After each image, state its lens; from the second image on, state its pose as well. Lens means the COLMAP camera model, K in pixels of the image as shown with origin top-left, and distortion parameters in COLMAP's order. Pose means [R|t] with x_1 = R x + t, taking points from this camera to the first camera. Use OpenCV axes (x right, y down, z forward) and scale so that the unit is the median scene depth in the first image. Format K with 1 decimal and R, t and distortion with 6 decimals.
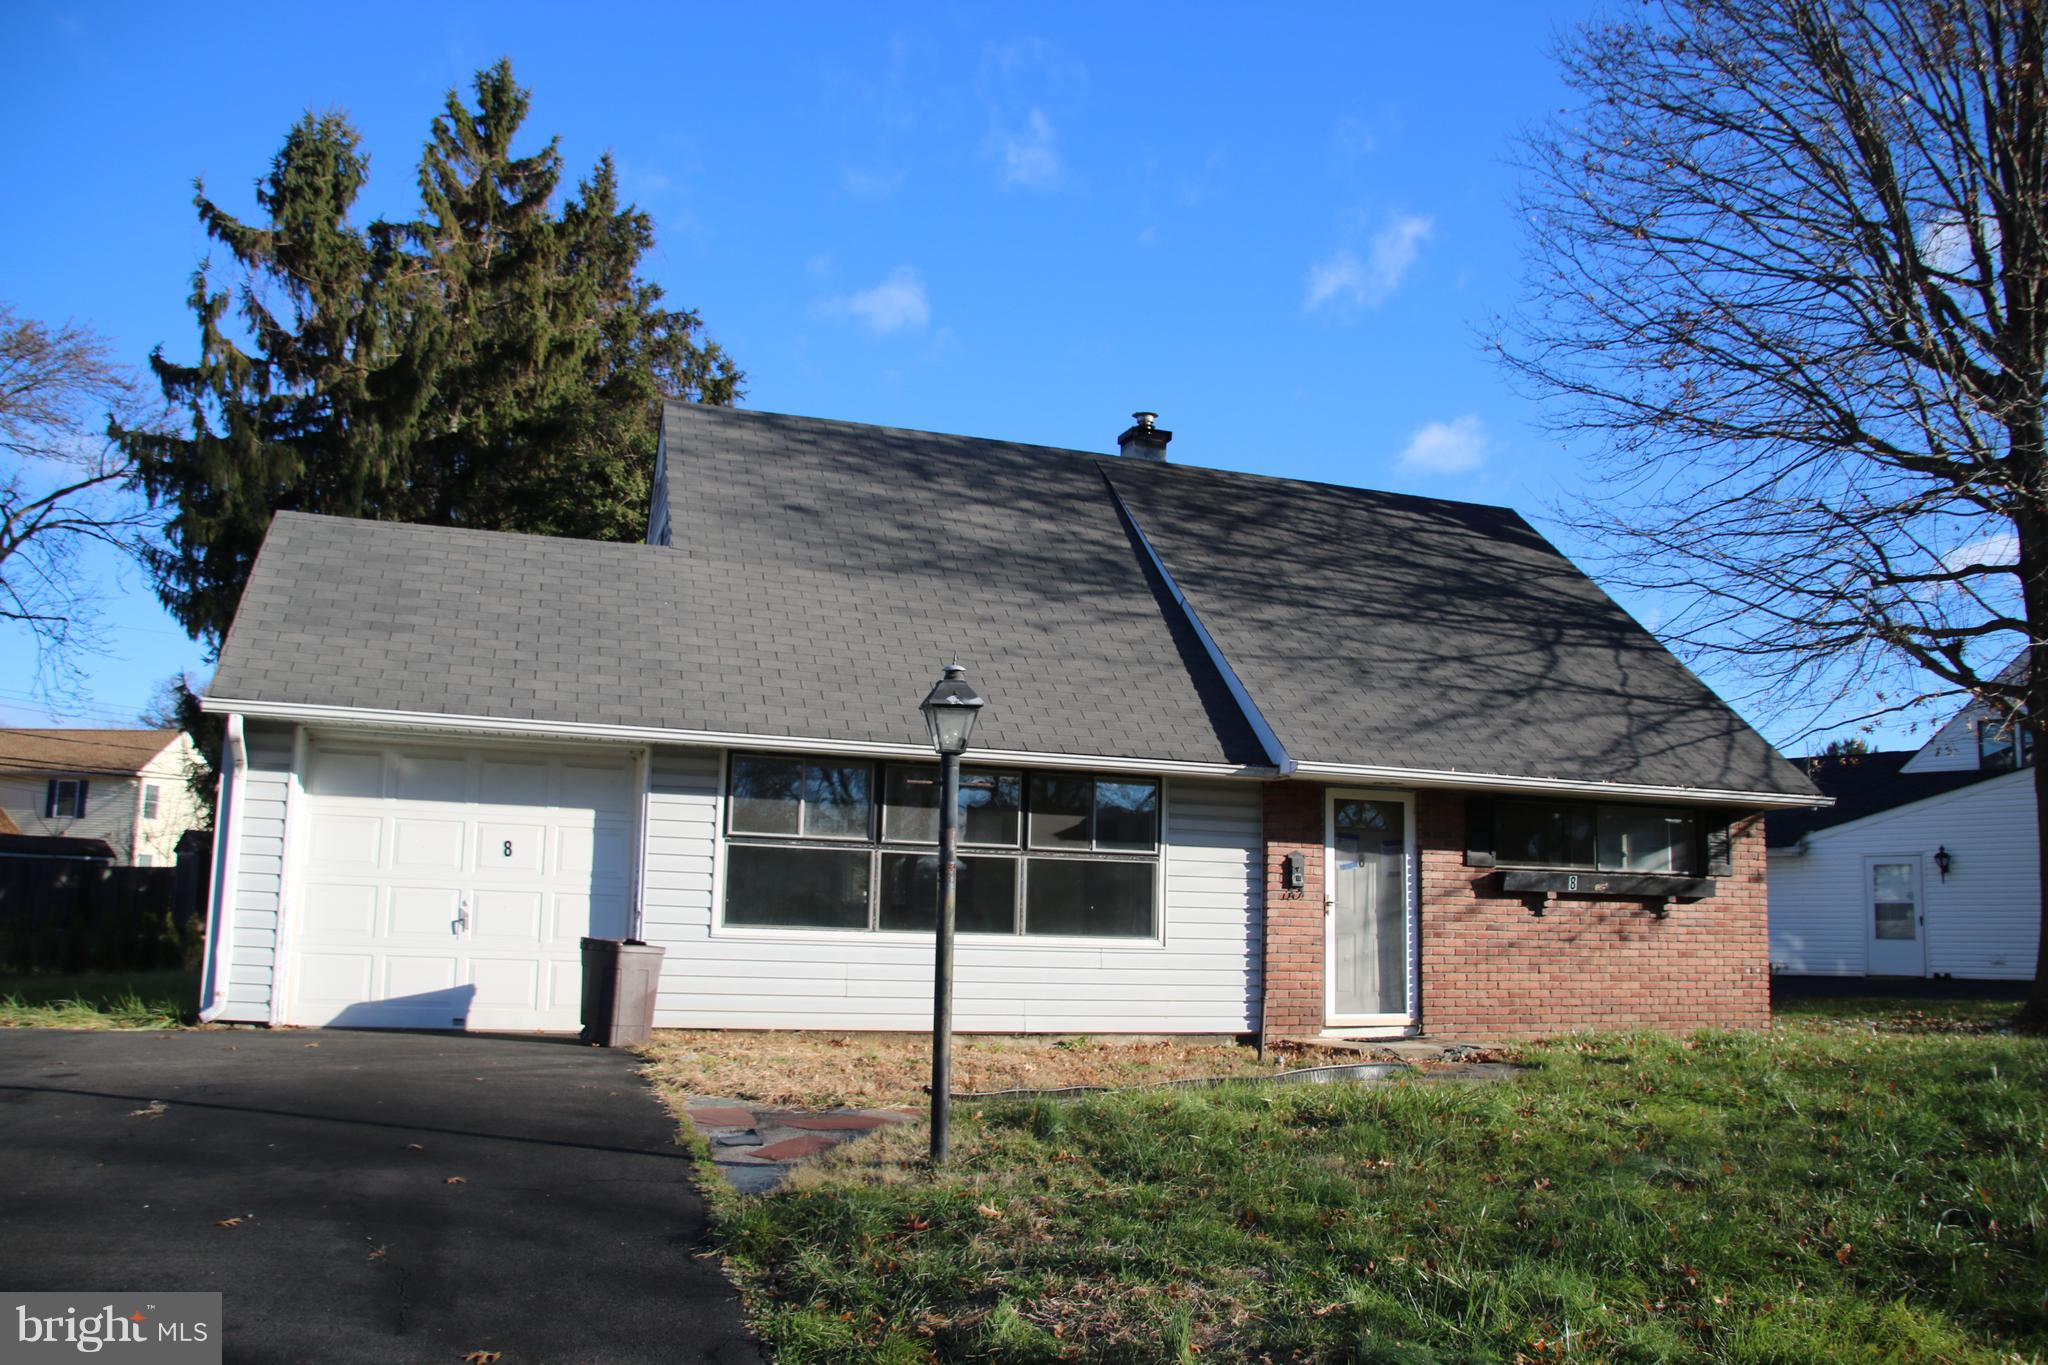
lens RADIAL K [[1443.2, 0, 1032.3], [0, 1443.2, 713.4], [0, 0, 1]] dist [-0.149313, 0.127028]
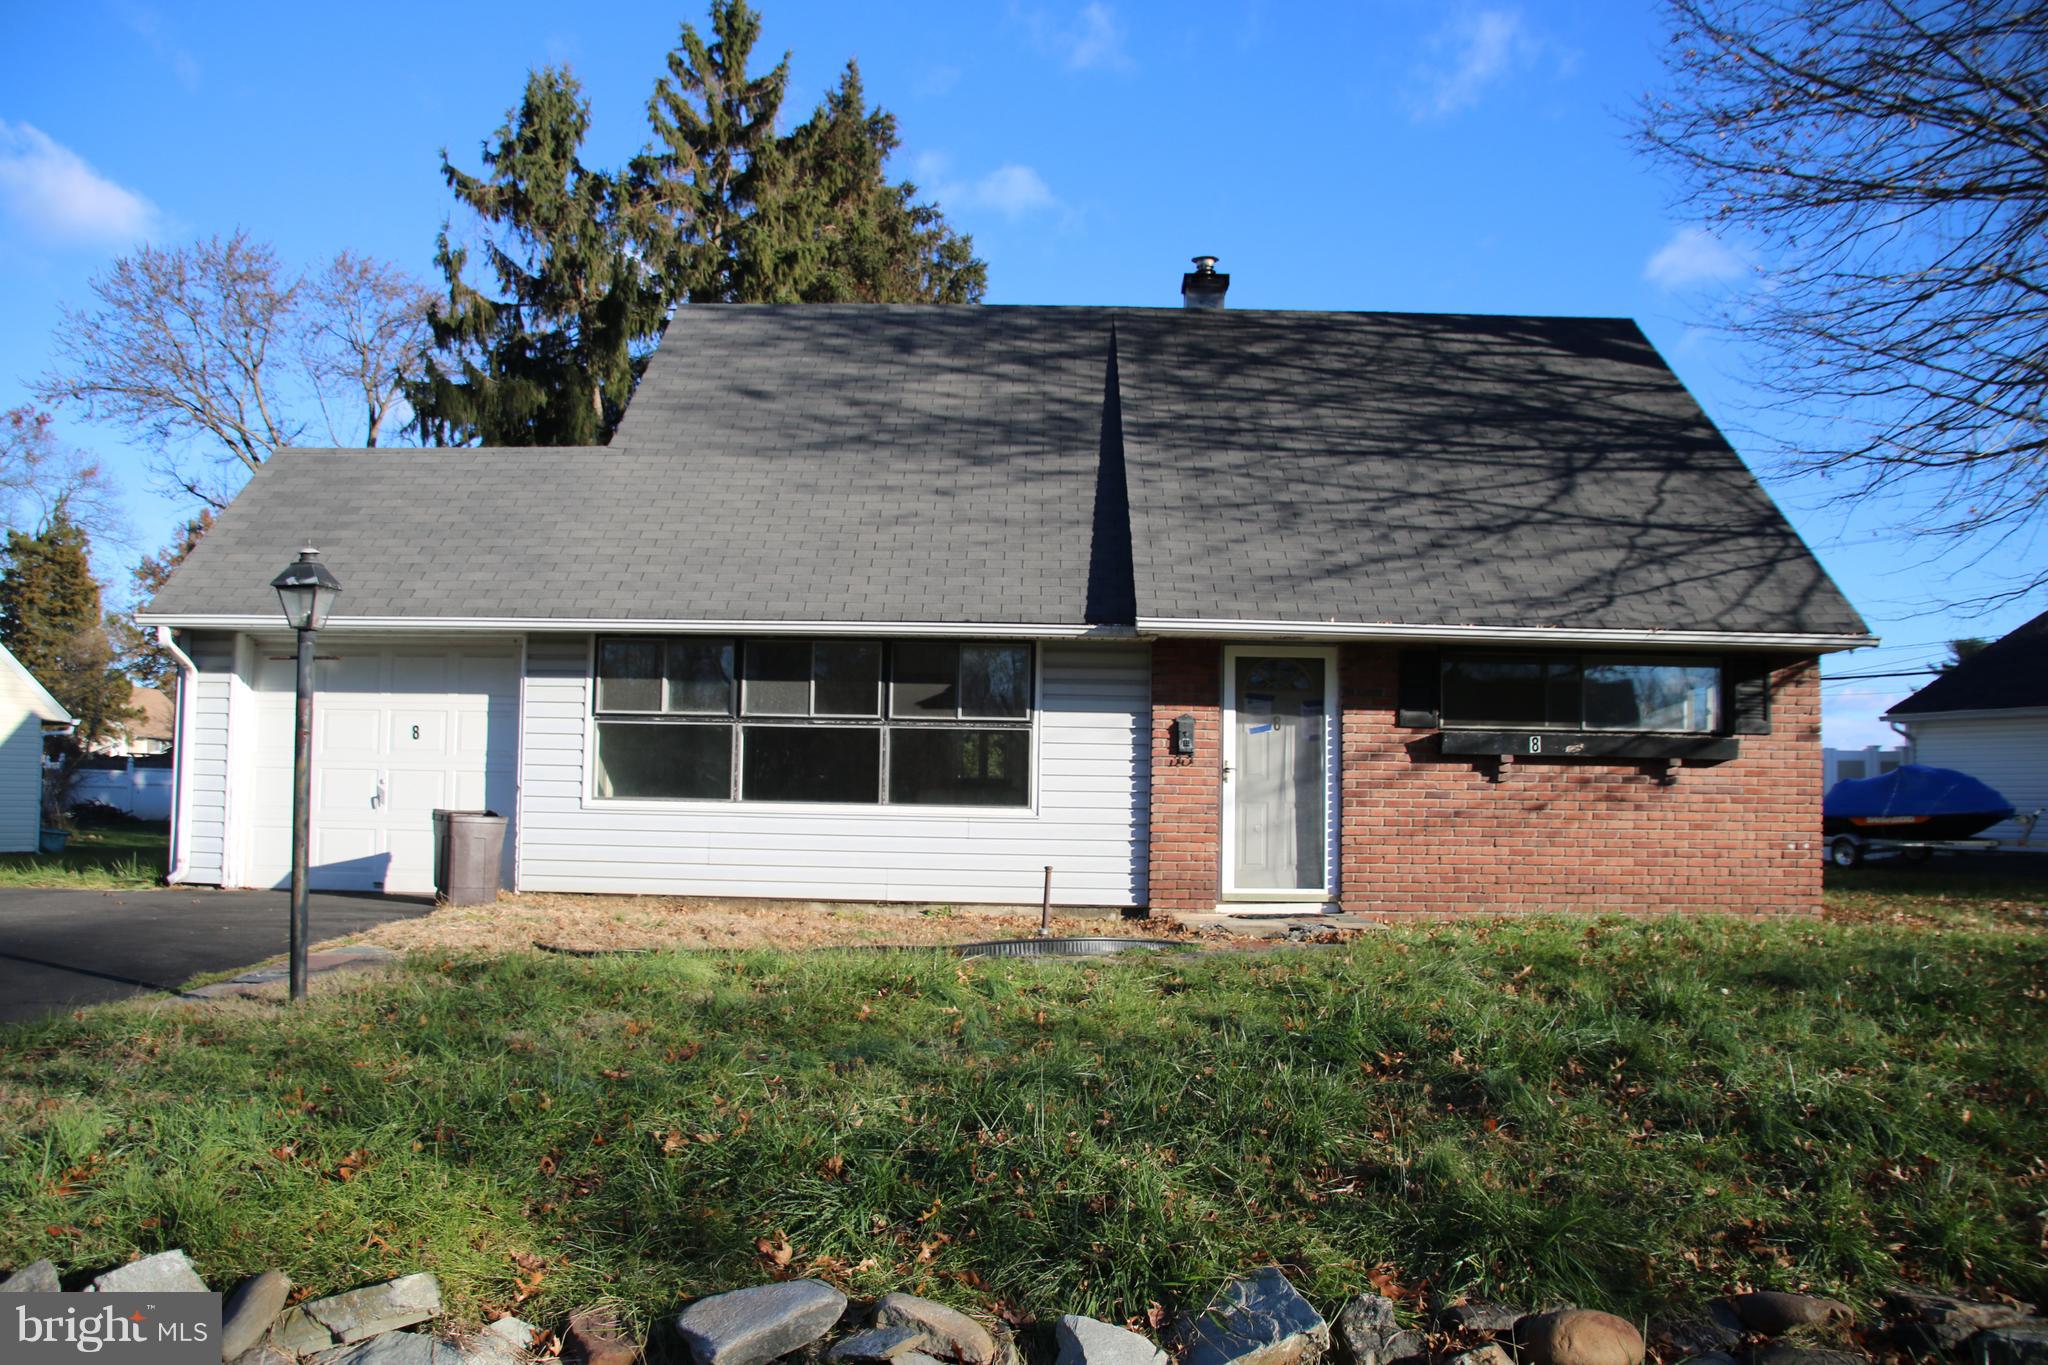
lens RADIAL K [[1443.2, 0, 1032.3], [0, 1443.2, 713.4], [0, 0, 1]] dist [-0.149313, 0.127028]
pose [[0.950072, -0.027909, -0.310781, 0.366116], [0.053600, 0.995784, 0.074435, 0.019625], [0.307393, -0.087376, 0.947563, 0.077796]]
